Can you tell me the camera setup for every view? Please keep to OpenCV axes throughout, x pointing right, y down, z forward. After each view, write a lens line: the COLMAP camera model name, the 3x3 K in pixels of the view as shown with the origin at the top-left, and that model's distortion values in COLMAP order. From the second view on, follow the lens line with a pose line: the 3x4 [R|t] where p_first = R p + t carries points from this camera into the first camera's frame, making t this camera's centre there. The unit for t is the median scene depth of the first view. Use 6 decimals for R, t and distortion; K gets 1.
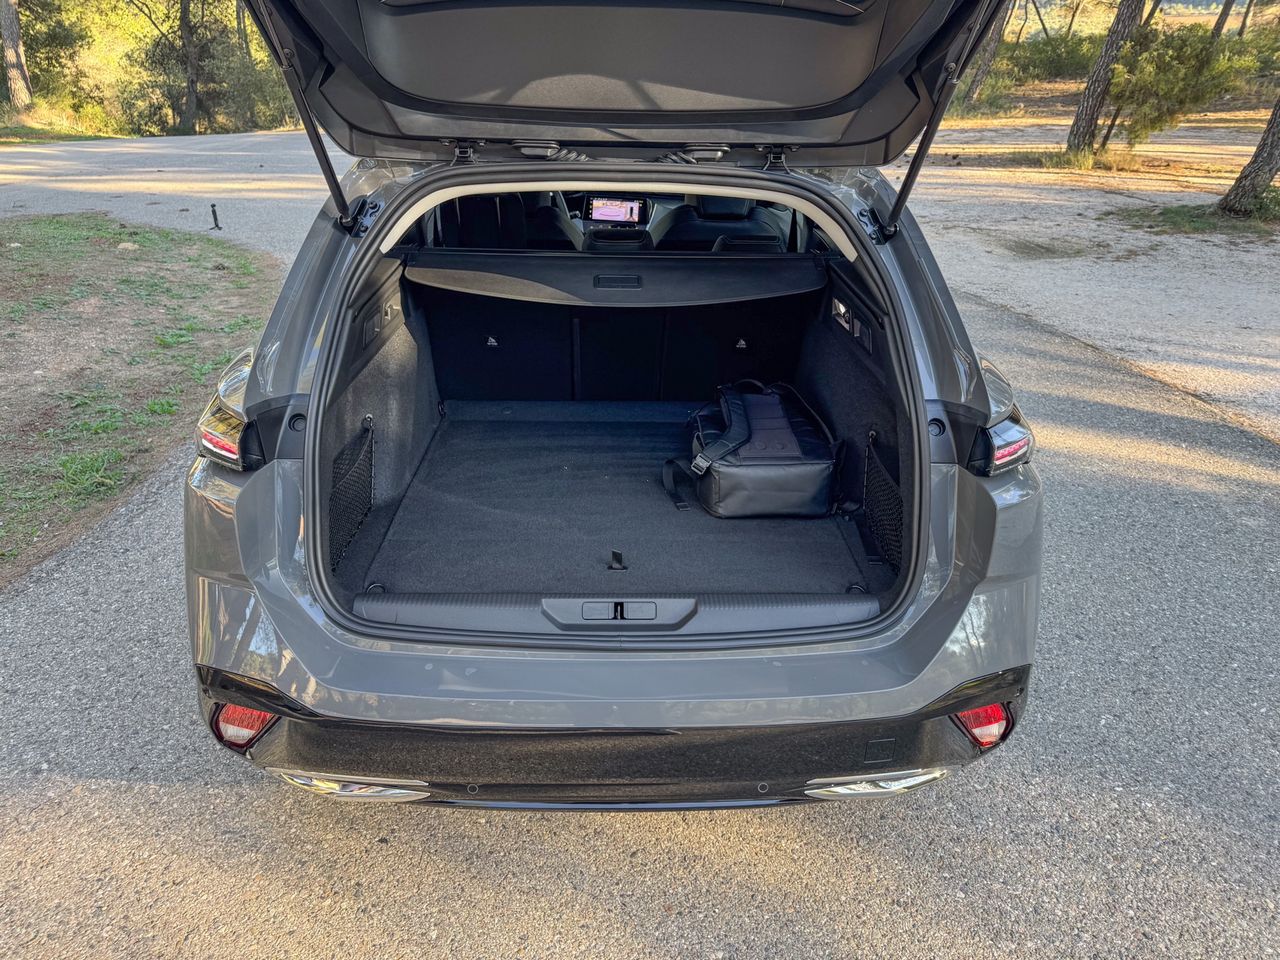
lens RADIAL K [[909.2, 0, 640.0], [0, 909.2, 480.0], [0, 0, 1]] dist [0.000659, -0.007963]
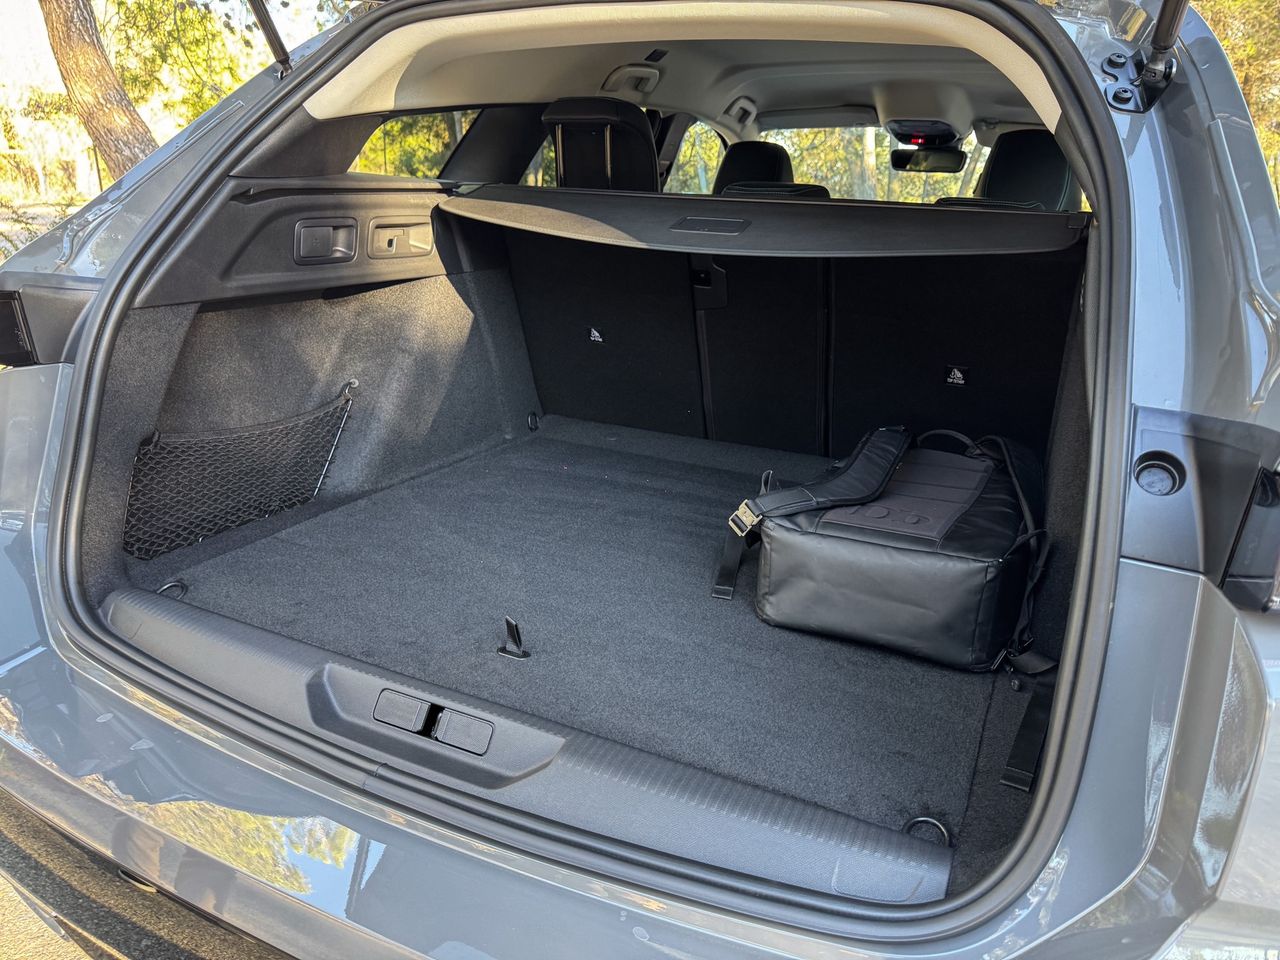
lens RADIAL K [[909.2, 0, 640.0], [0, 909.2, 480.0], [0, 0, 1]] dist [0.000659, -0.007963]
pose [[0.881602, 0.155481, -0.445650, 0.256266], [-0.218150, 0.971511, -0.092607, 0.025522], [0.418555, 0.178861, 0.890405, 0.468830]]
